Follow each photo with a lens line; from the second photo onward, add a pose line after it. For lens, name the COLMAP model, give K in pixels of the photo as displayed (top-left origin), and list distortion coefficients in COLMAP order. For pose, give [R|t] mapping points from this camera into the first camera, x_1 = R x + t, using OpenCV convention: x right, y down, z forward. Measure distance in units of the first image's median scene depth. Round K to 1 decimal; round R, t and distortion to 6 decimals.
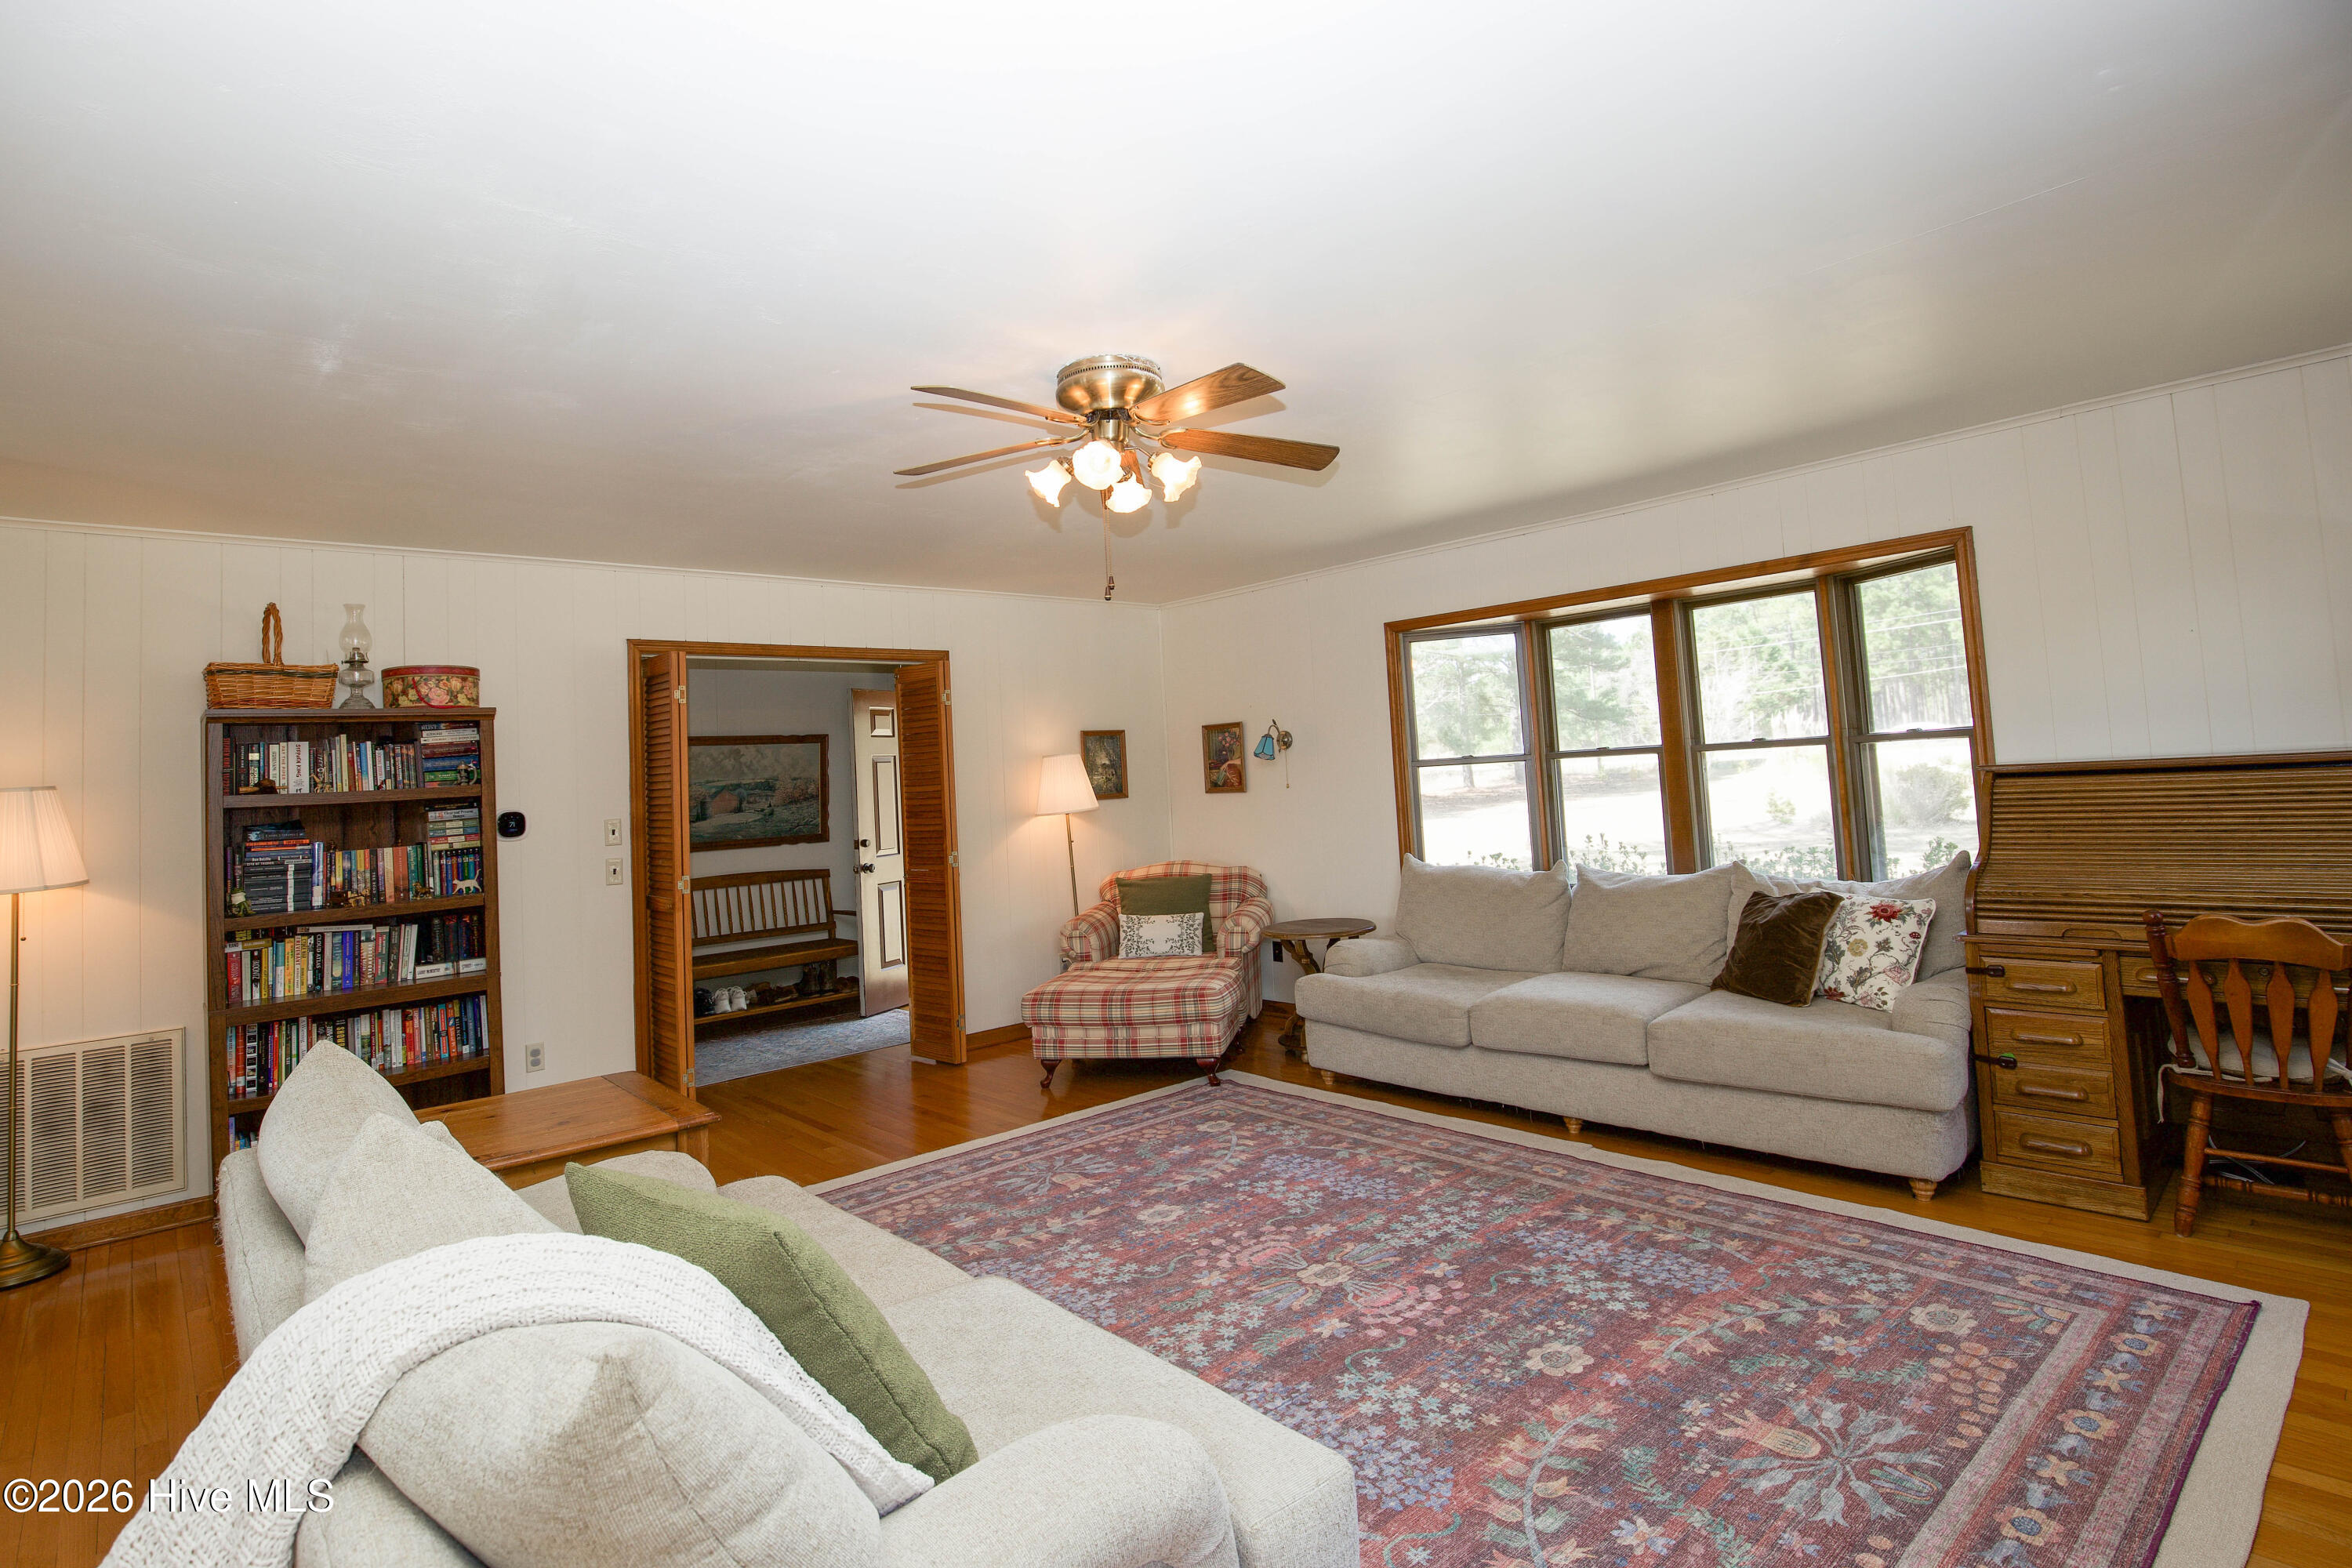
lens RADIAL K [[1172.6, 0, 1141.9], [0, 1172.6, 717.4], [0, 0, 1]] dist [-0.026756, 0.001254]
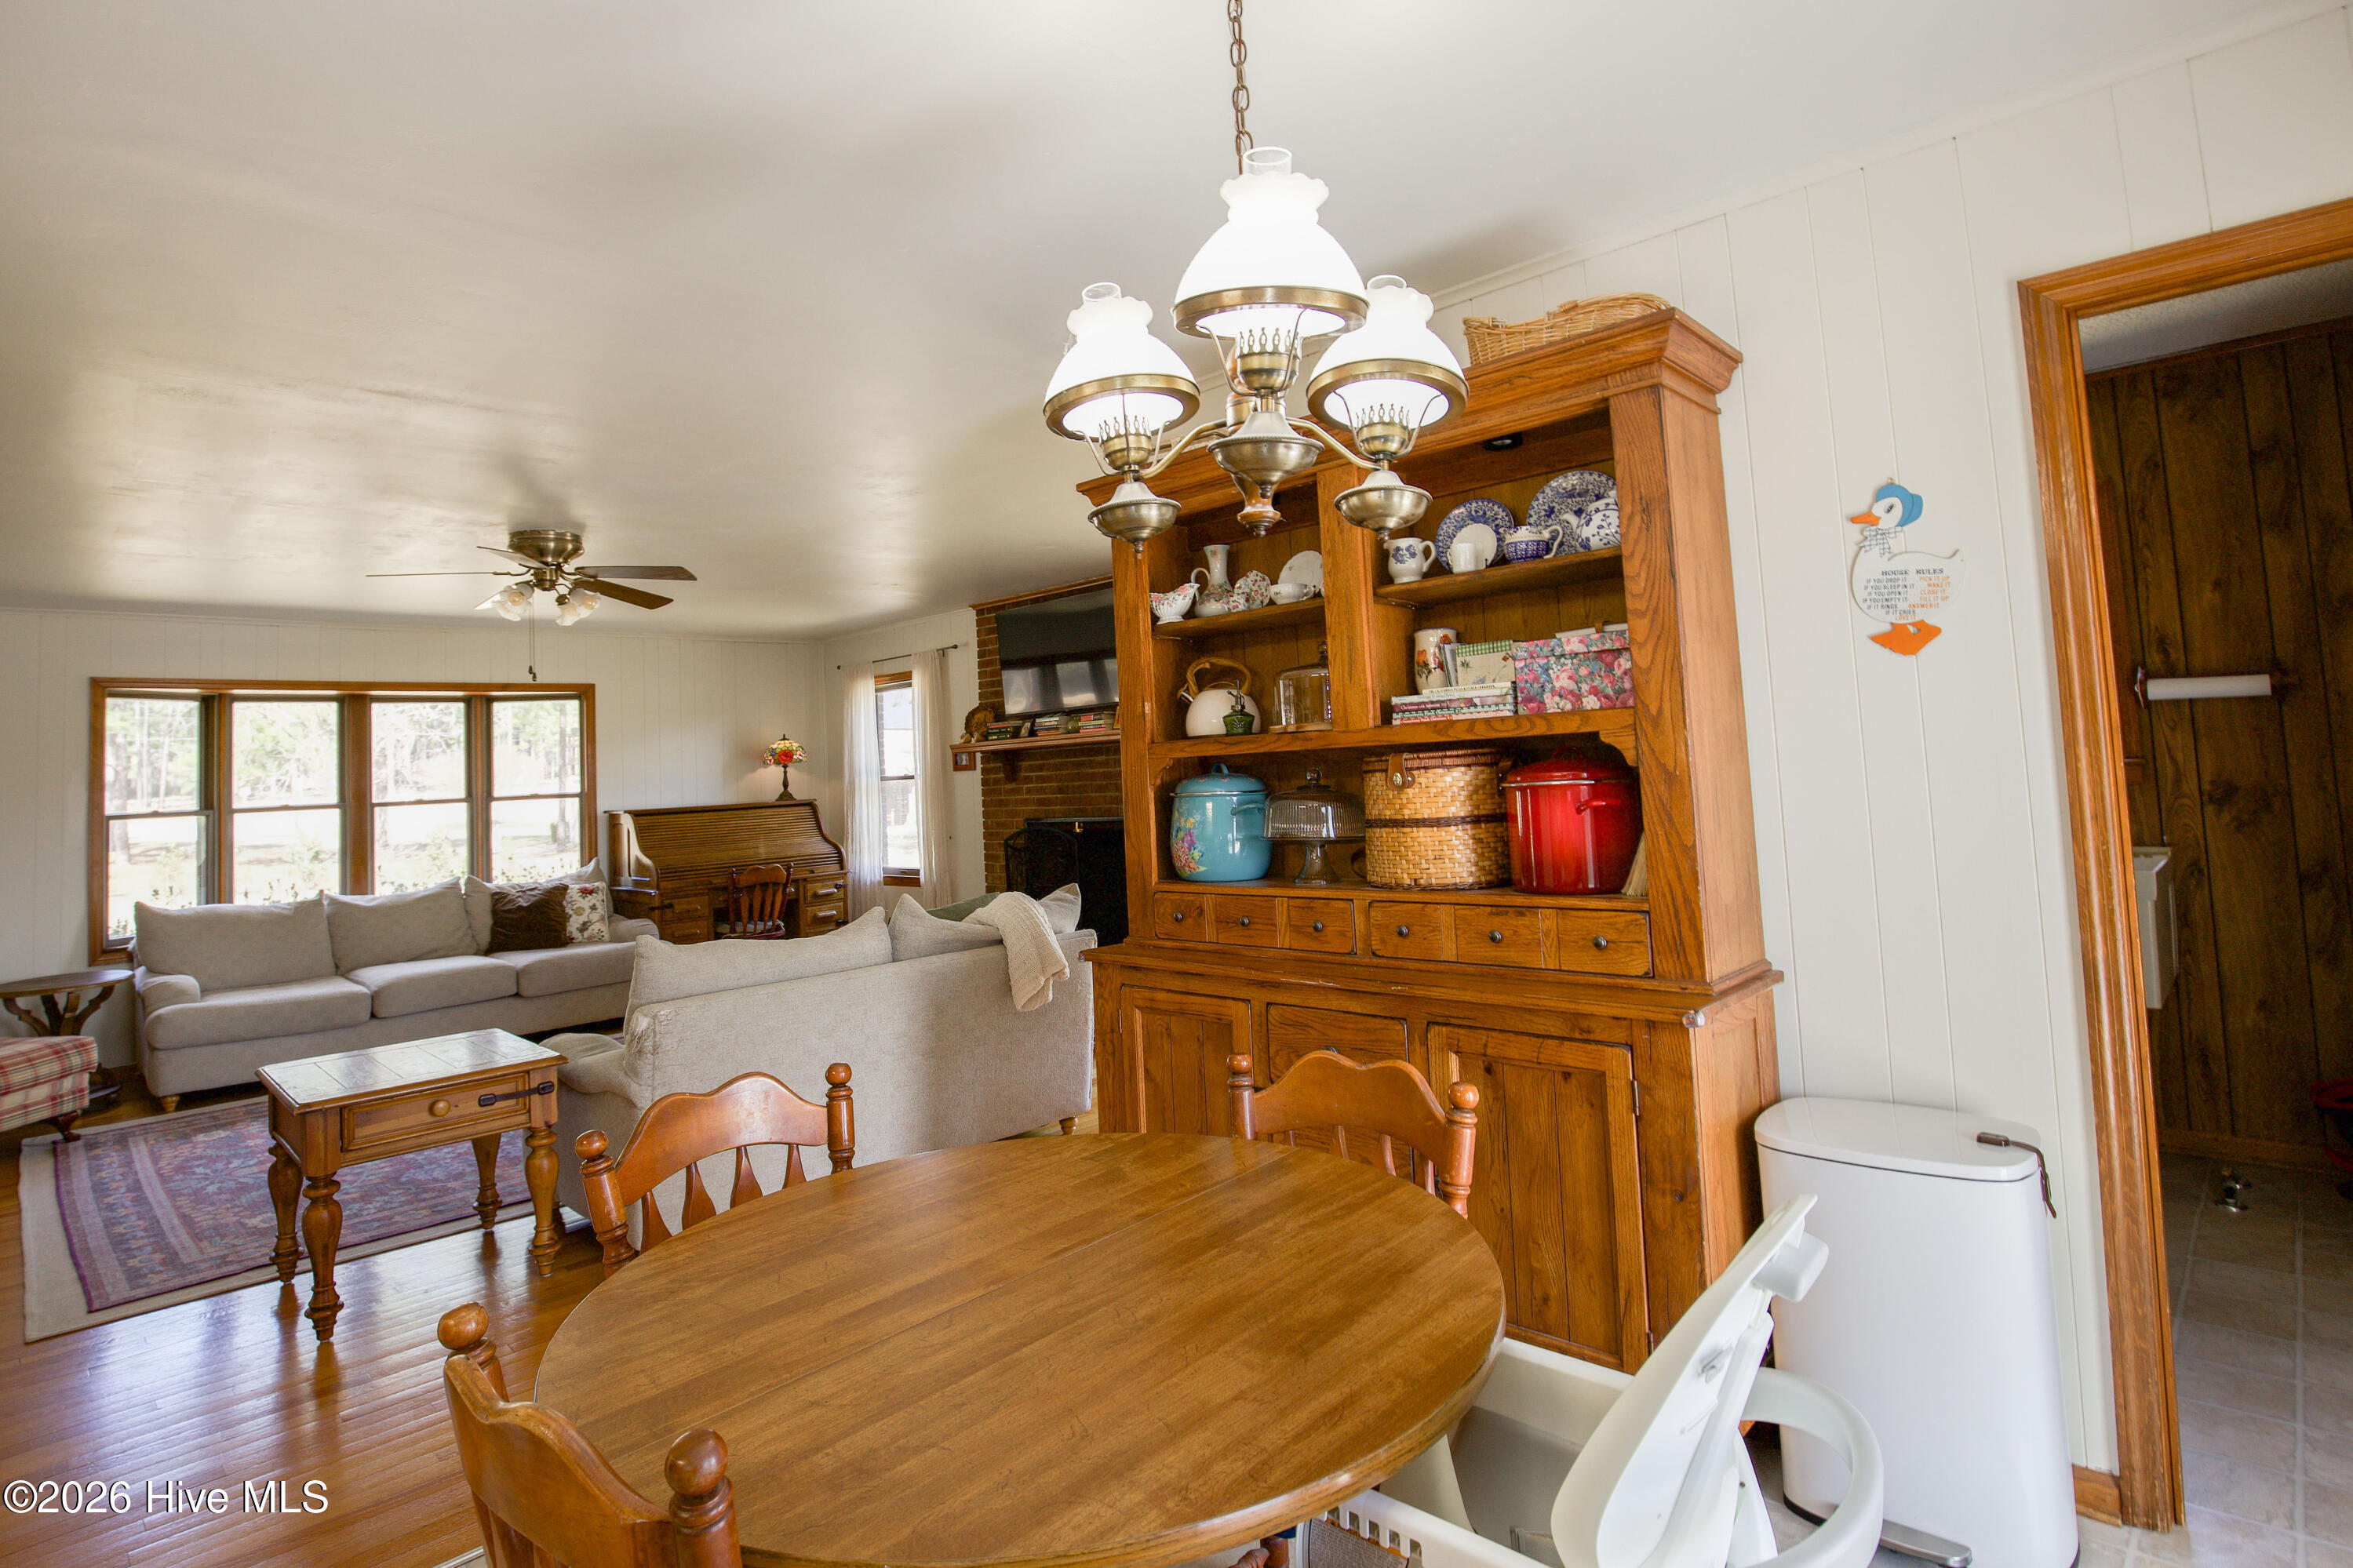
lens RADIAL K [[1221.7, 0, 1168.2], [0, 1221.7, 687.3], [0, 0, 1]] dist [-0.032841, 0.000816]
pose [[-0.079099, 0.122583, 0.989301, -1.534925], [0.000445, 0.992415, -0.122933, 0.097740], [-0.996867, -0.009284, -0.078554, 0.277667]]
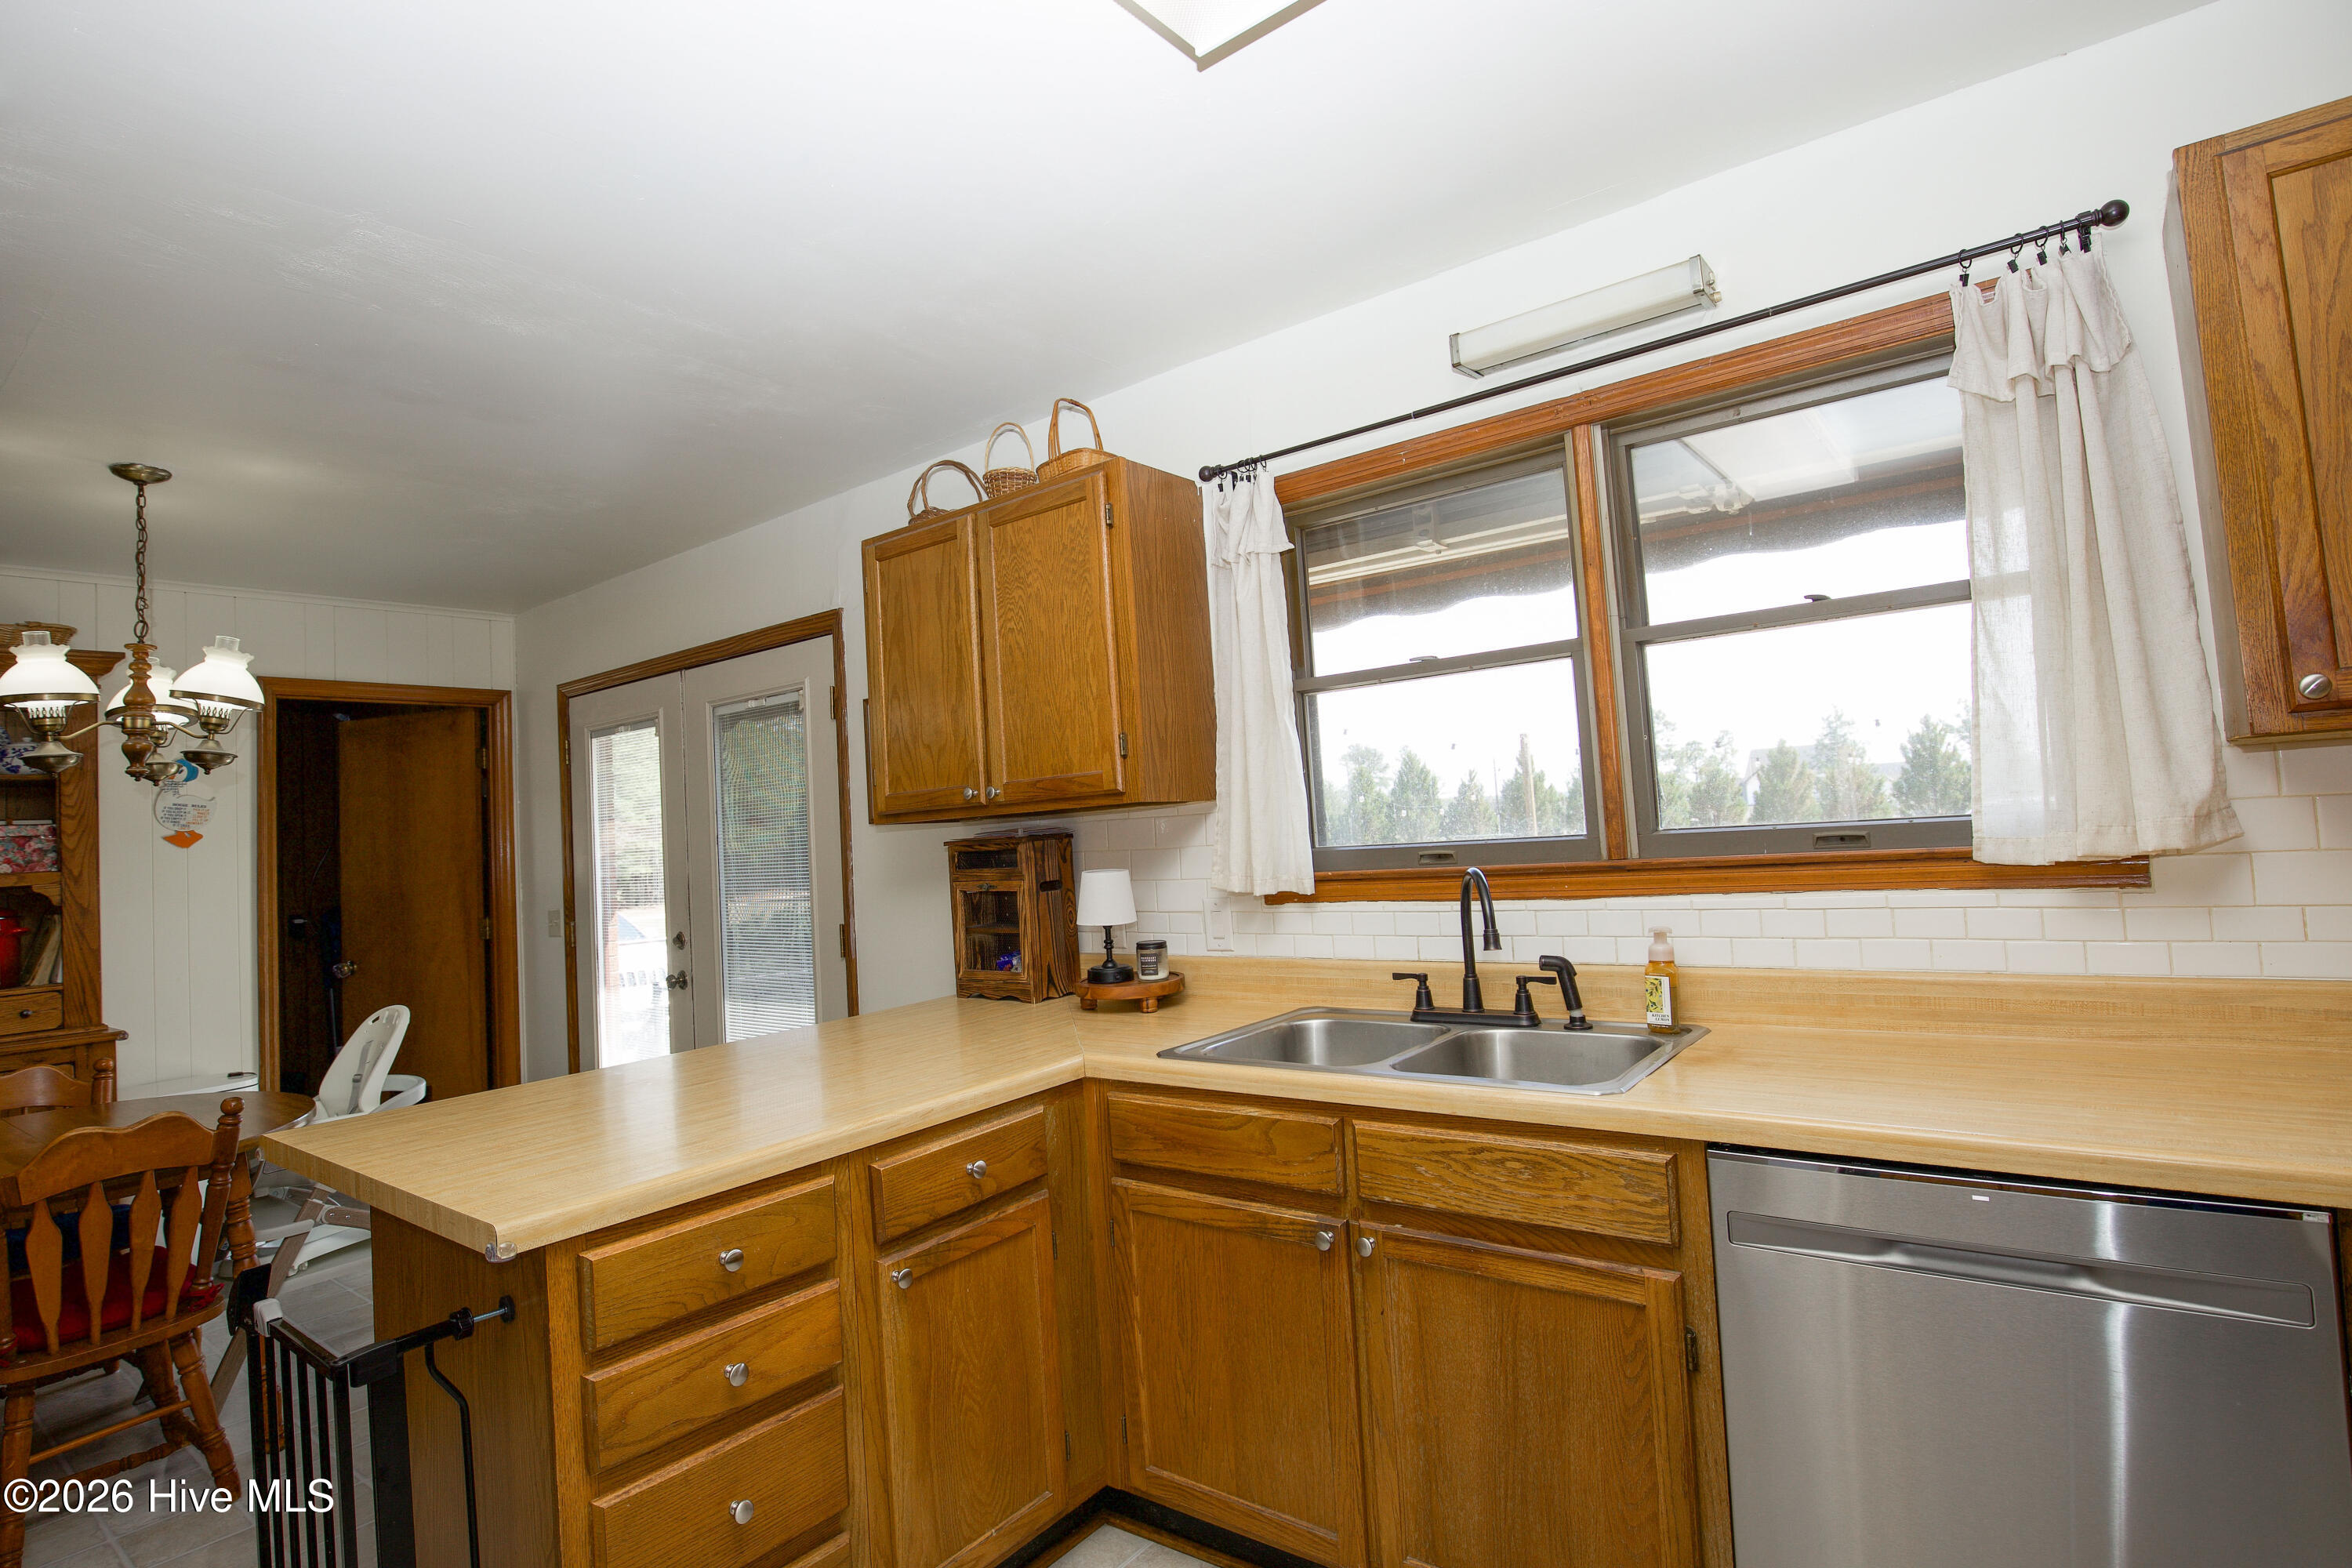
lens RADIAL K [[1182.0, 0, 1140.4], [0, 1182.0, 757.3], [0, 0, 1]] dist [-0.028403, 0.000330]
pose [[-0.978109, 0.101532, -0.181643, -1.703820], [0.122615, 0.986466, -0.108860, 0.164569], [0.168132, -0.128749, -0.977320, 1.222538]]
